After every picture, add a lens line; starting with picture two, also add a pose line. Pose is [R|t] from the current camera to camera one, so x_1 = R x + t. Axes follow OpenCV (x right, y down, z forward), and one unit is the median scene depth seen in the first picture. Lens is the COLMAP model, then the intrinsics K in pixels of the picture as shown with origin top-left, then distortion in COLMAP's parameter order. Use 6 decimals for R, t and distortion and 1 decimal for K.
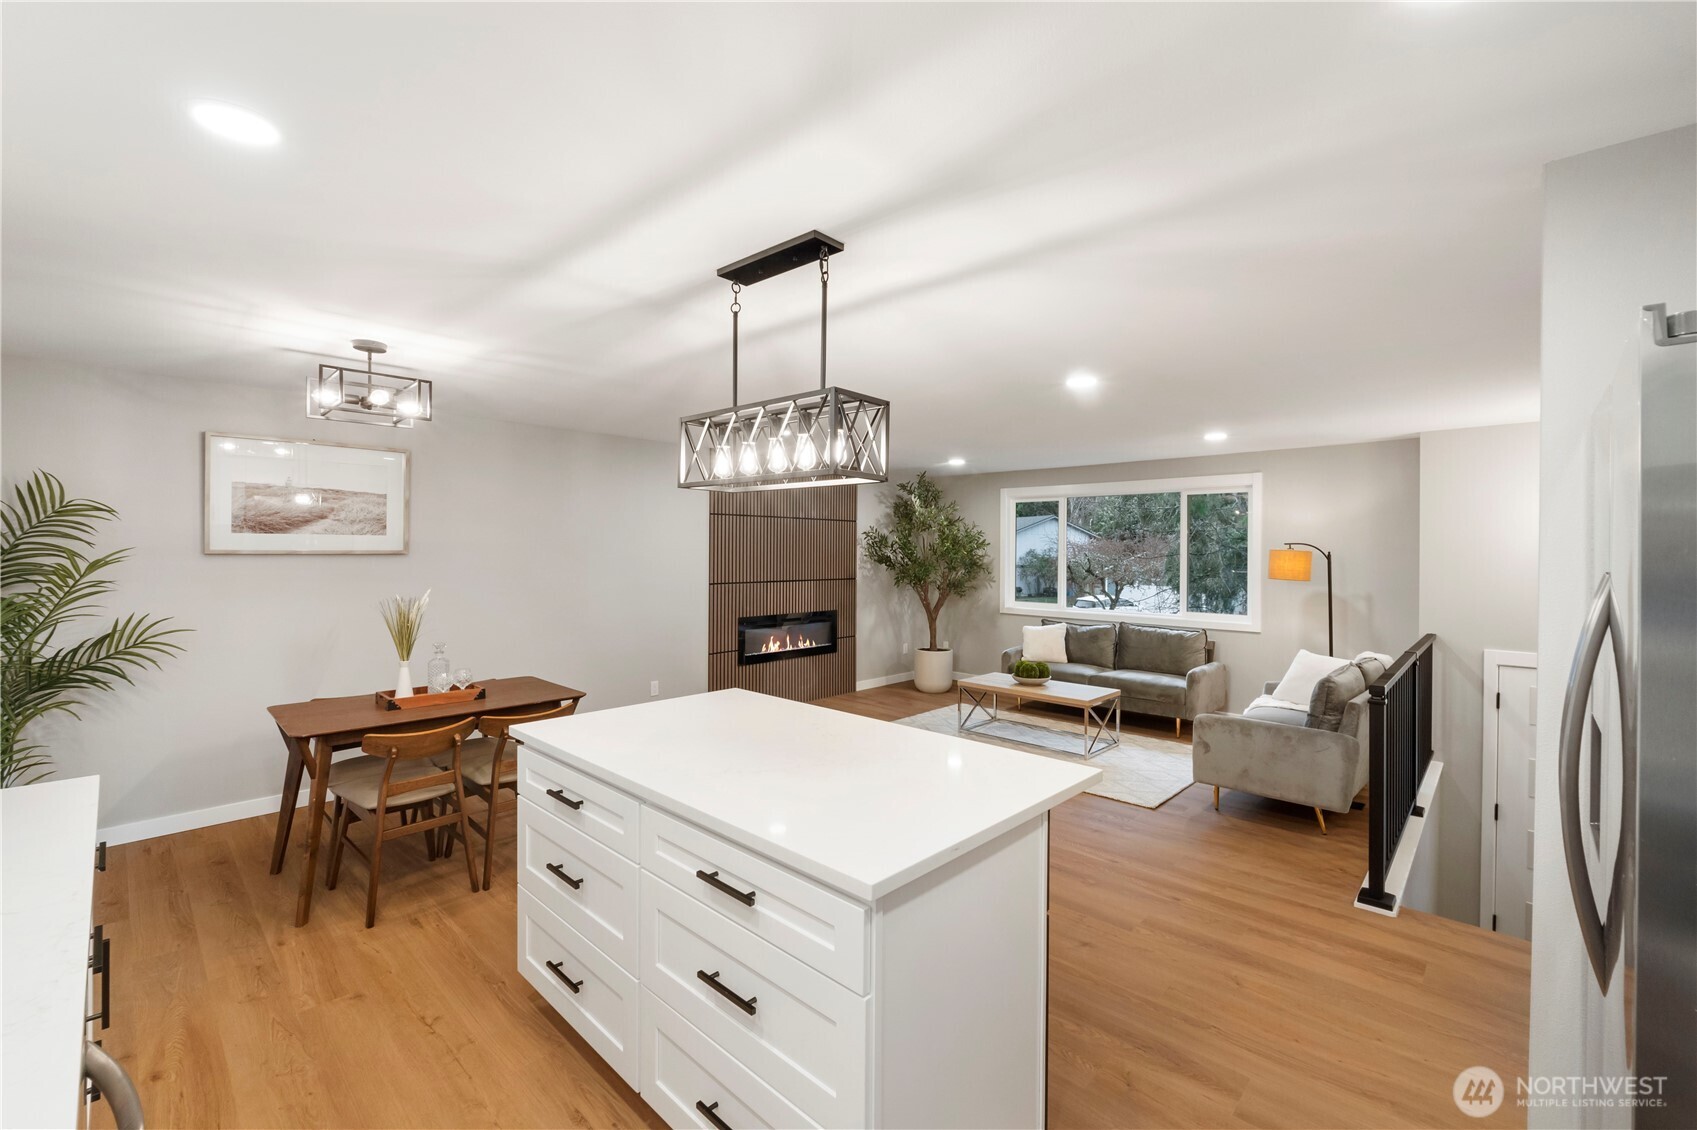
lens RADIAL K [[713.0, 0, 845.3], [0, 713.0, 554.7], [0, 0, 1]] dist [-0.003808, -0.000090]
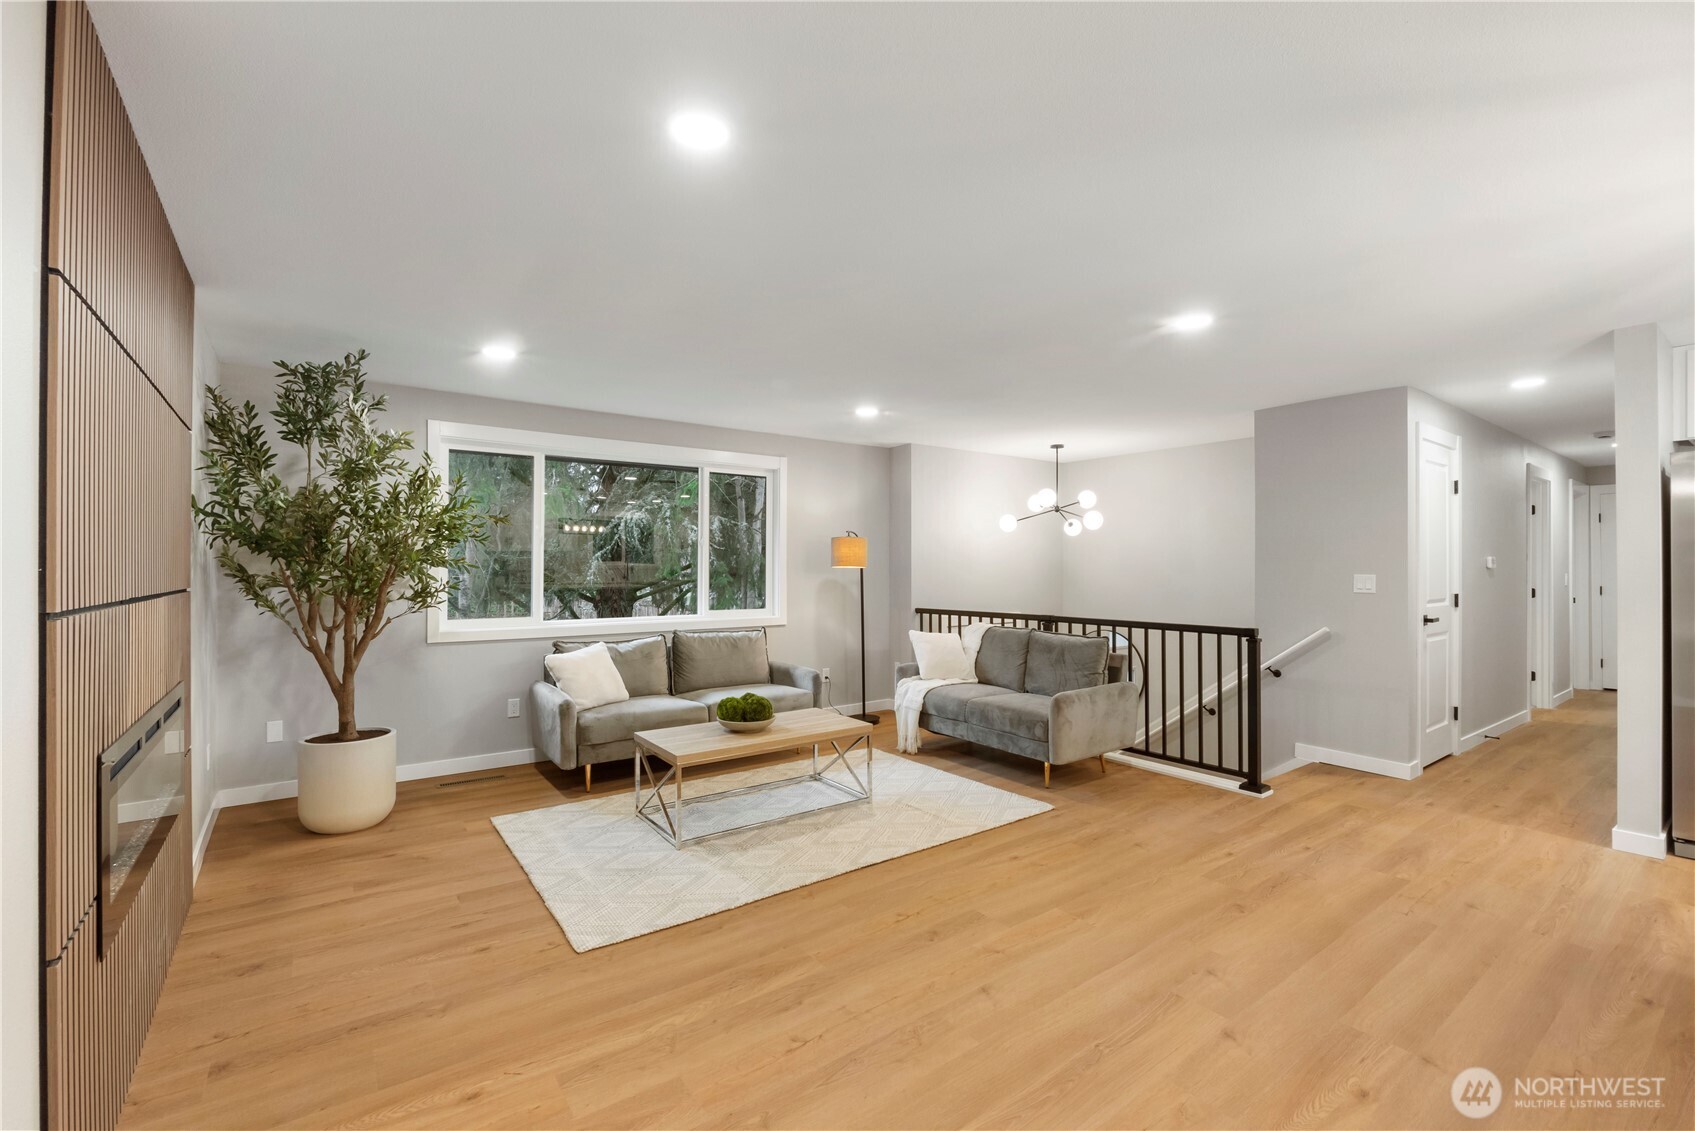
lens RADIAL K [[719.3, 0, 843.9], [0, 719.3, 563.5], [0, 0, 1]] dist [-0.009133, -0.000030]
pose [[0.174125, -0.000870, 0.984723, -0.561920], [0.005492, 0.999985, -0.000088, 0.043995], [-0.984708, 0.005423, 0.174127, 1.188799]]
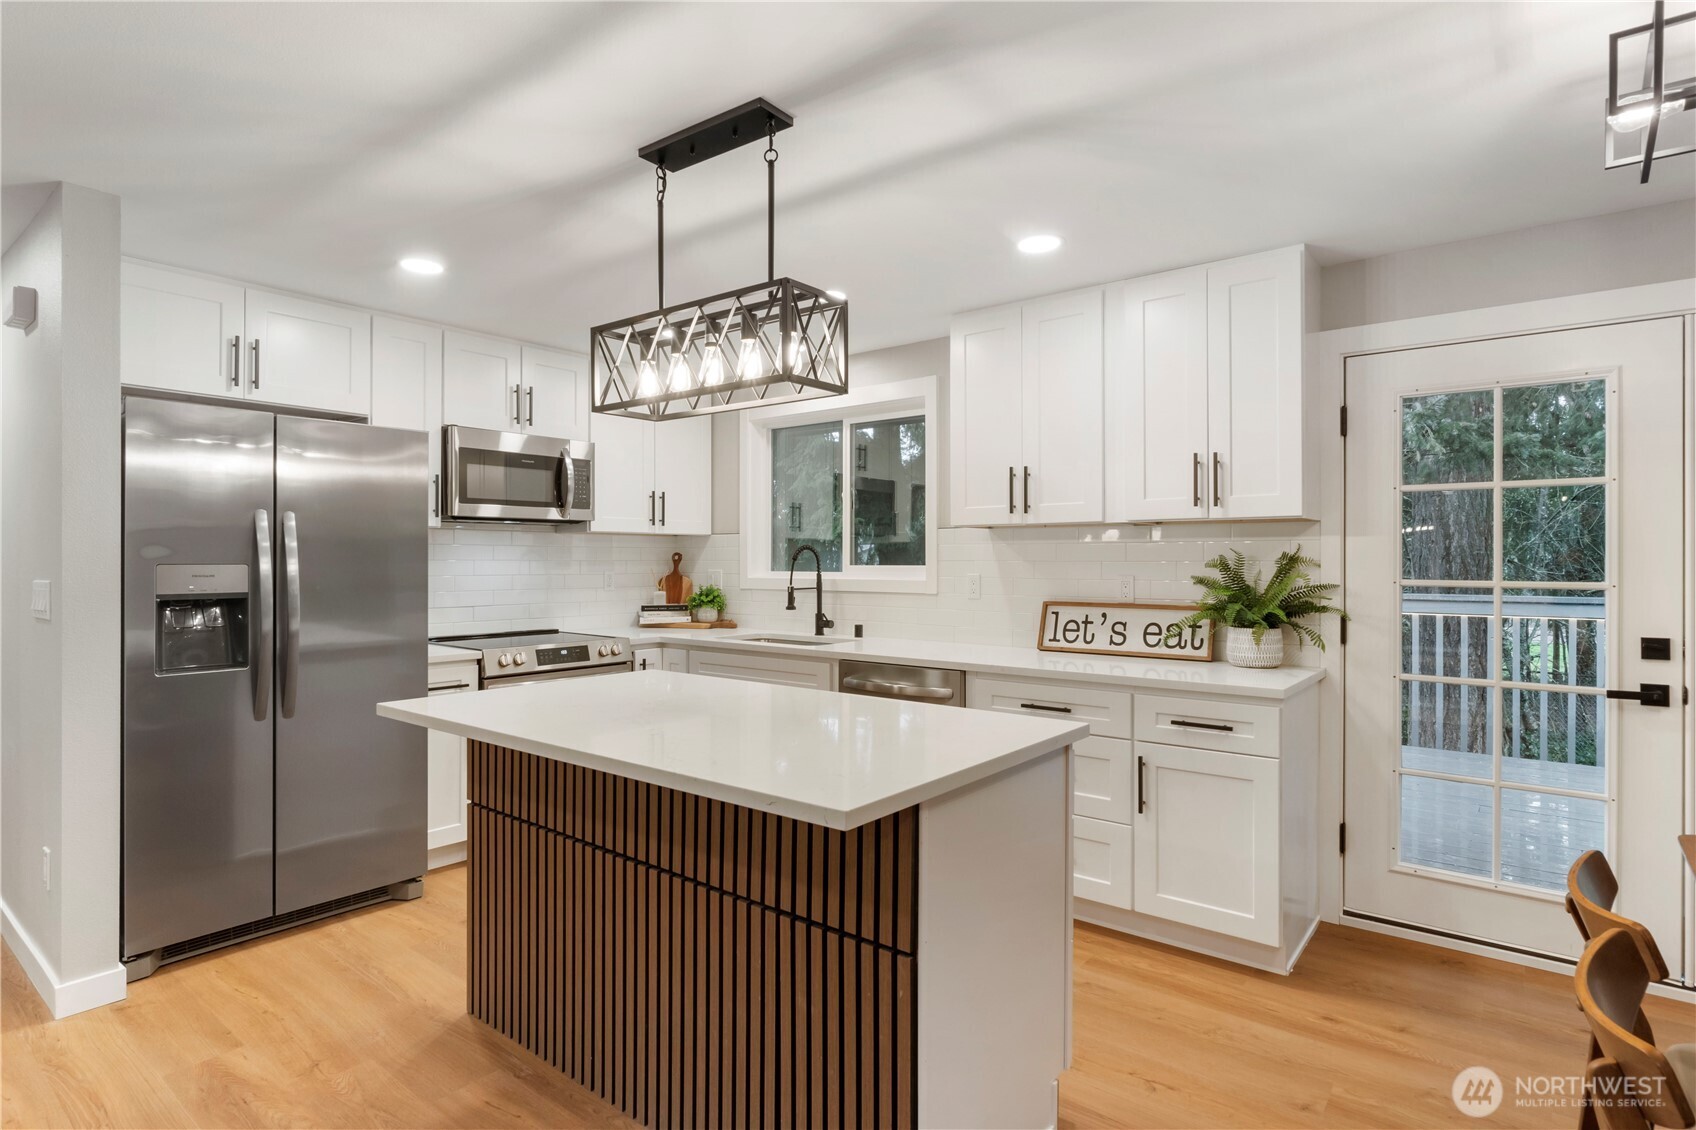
lens RADIAL K [[871.0, 0, 845.3], [0, 871.0, 558.2], [0, 0, 1]] dist [-0.006138, -0.000673]
pose [[-0.995556, -0.007165, -0.093897, -0.087279], [-0.007313, 0.999972, 0.001232, 0.045137], [0.093886, 0.001913, -0.995581, 1.121441]]
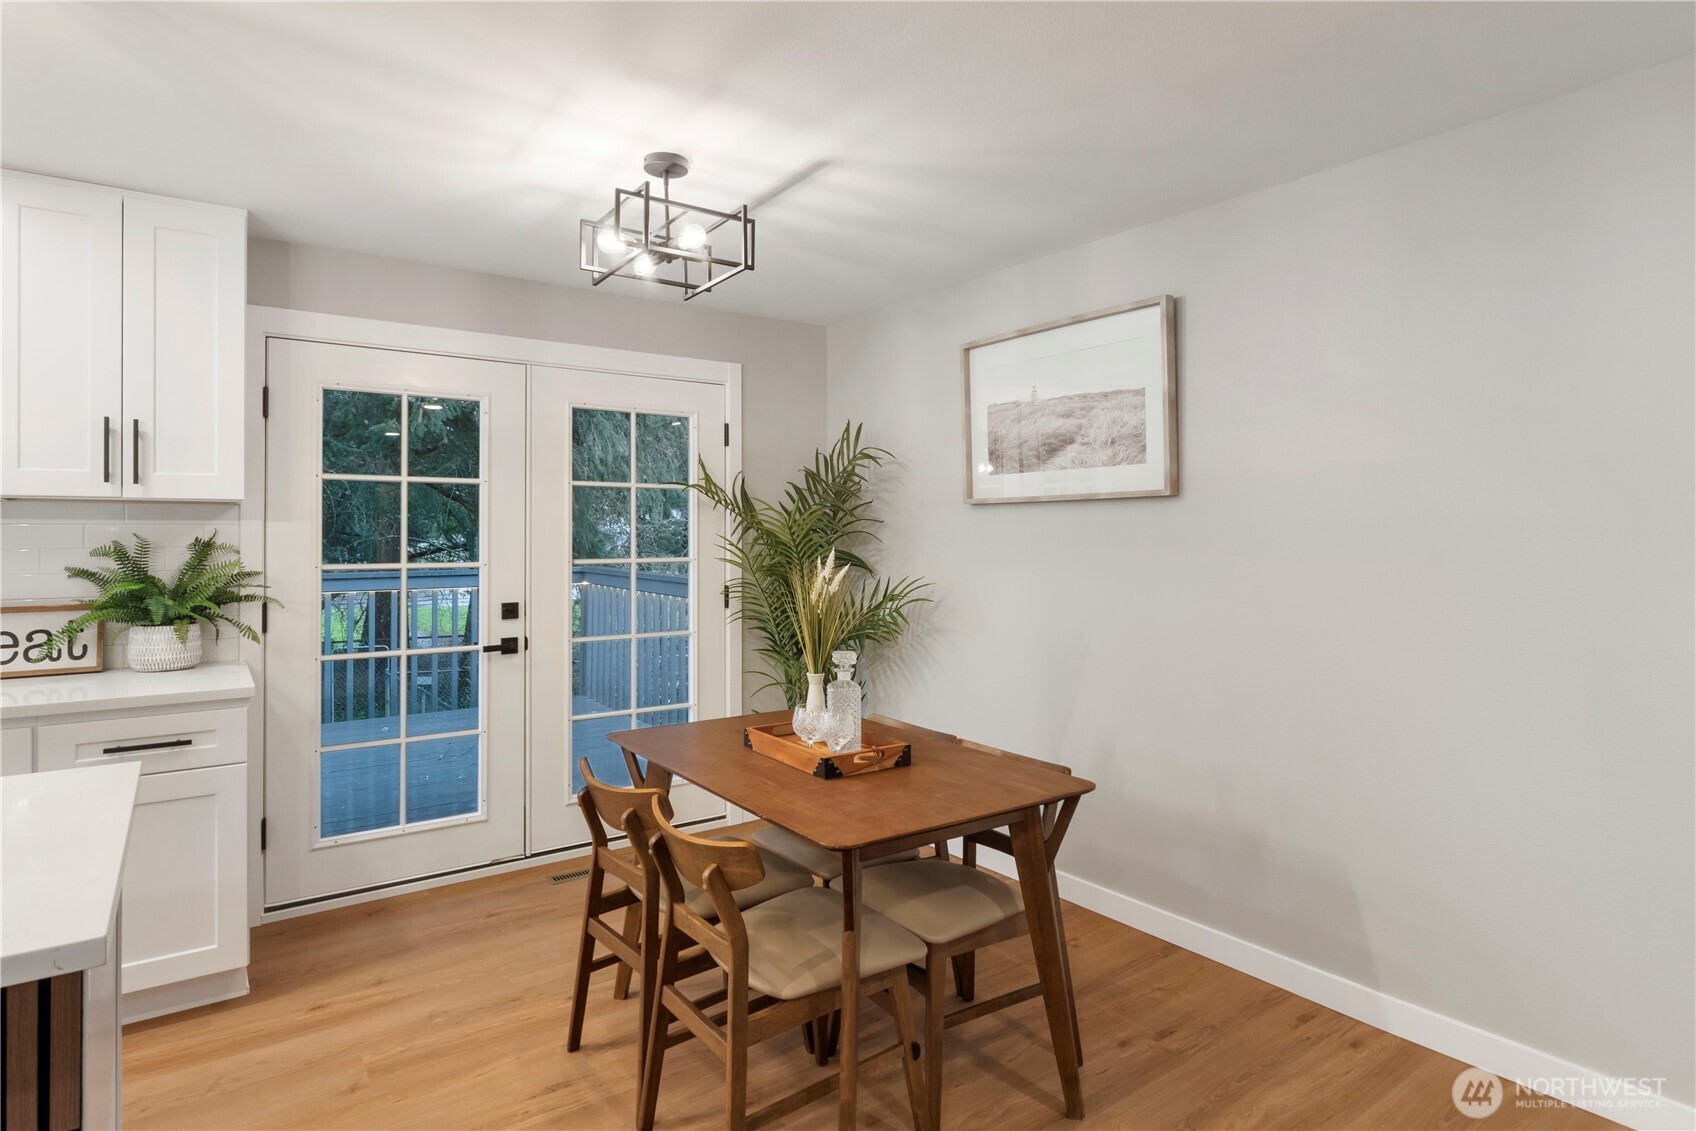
lens RADIAL K [[913.7, 0, 851.1], [0, 913.7, 527.8], [0, 0, 1]] dist [-0.004327, -0.001208]
pose [[-0.174662, -0.013534, -0.984535, 0.090858], [-0.004495, 0.999906, -0.012948, 0.036555], [0.984618, 0.002164, -0.174706, 1.022792]]
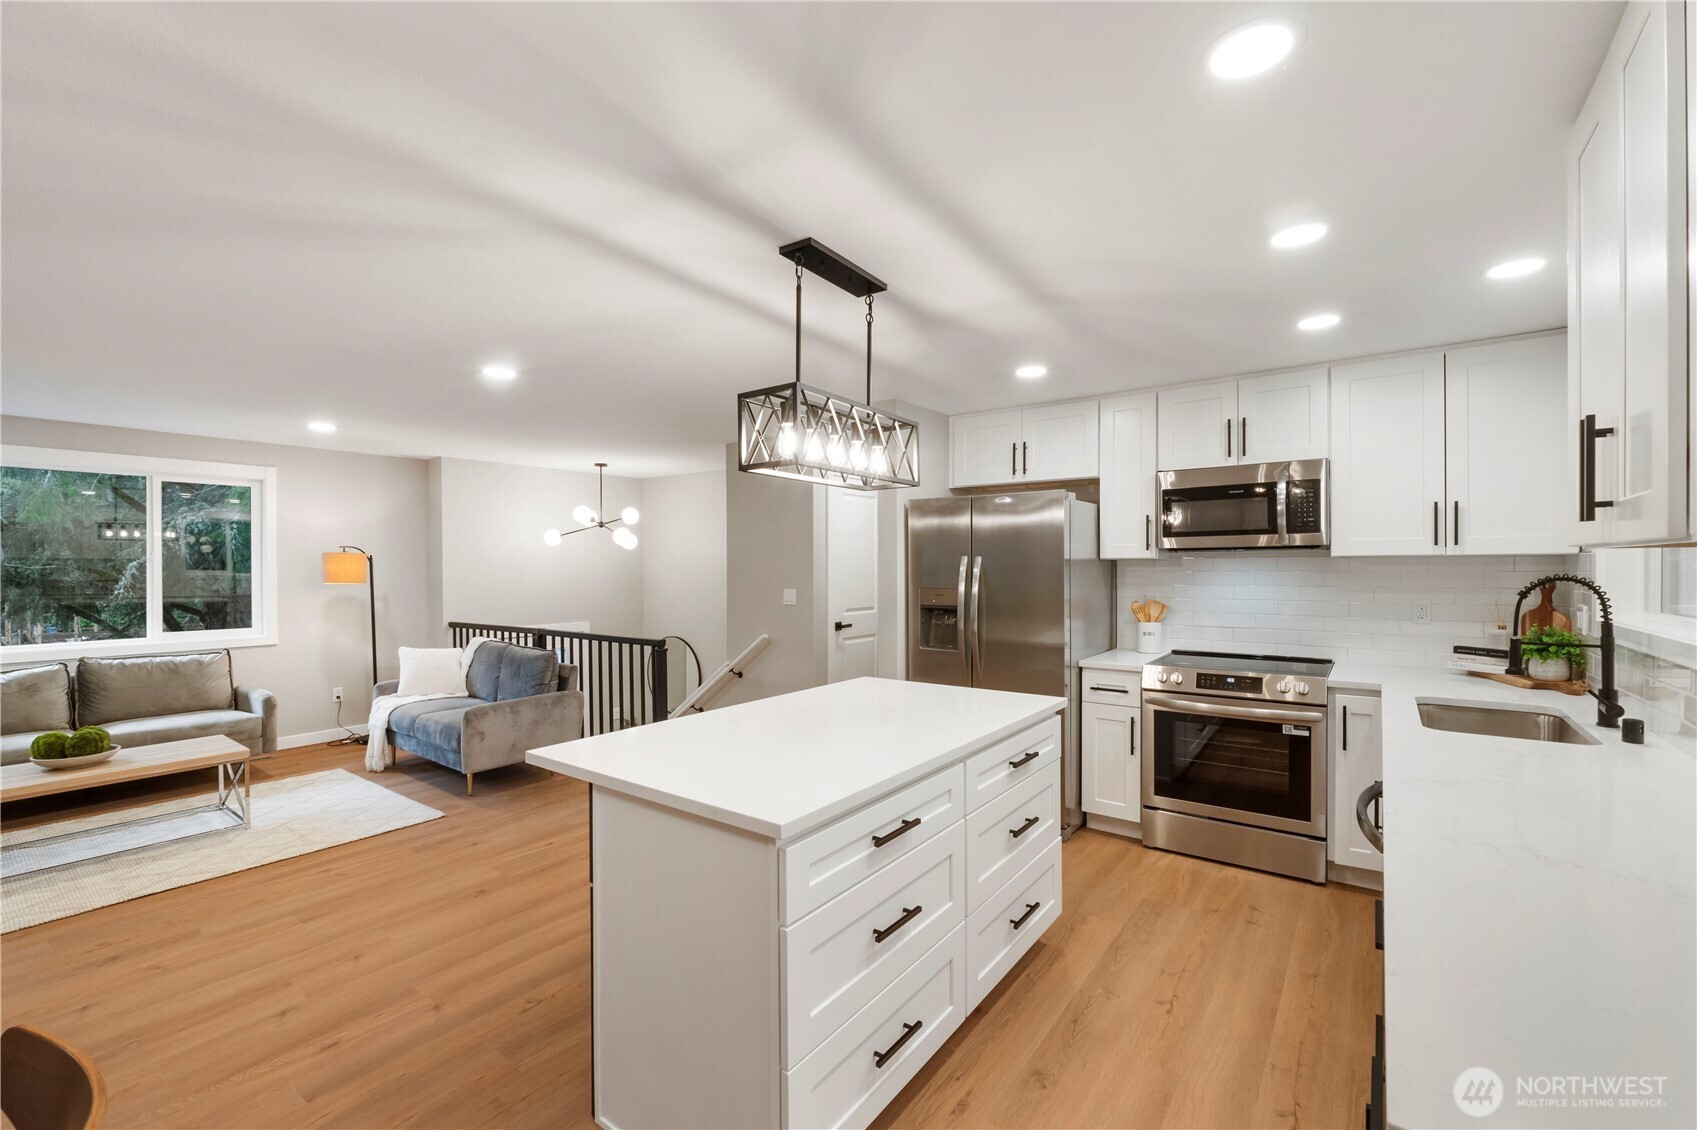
lens RADIAL K [[717.3, 0, 849.3], [0, 717.3, 573.3], [0, 0, 1]] dist [-0.008000, -0.000040]
pose [[-0.126229, -0.015374, 0.991882, -0.644673], [0.007644, 0.999835, 0.016470, 0.015017], [-0.991972, 0.009661, -0.126091, 0.616202]]
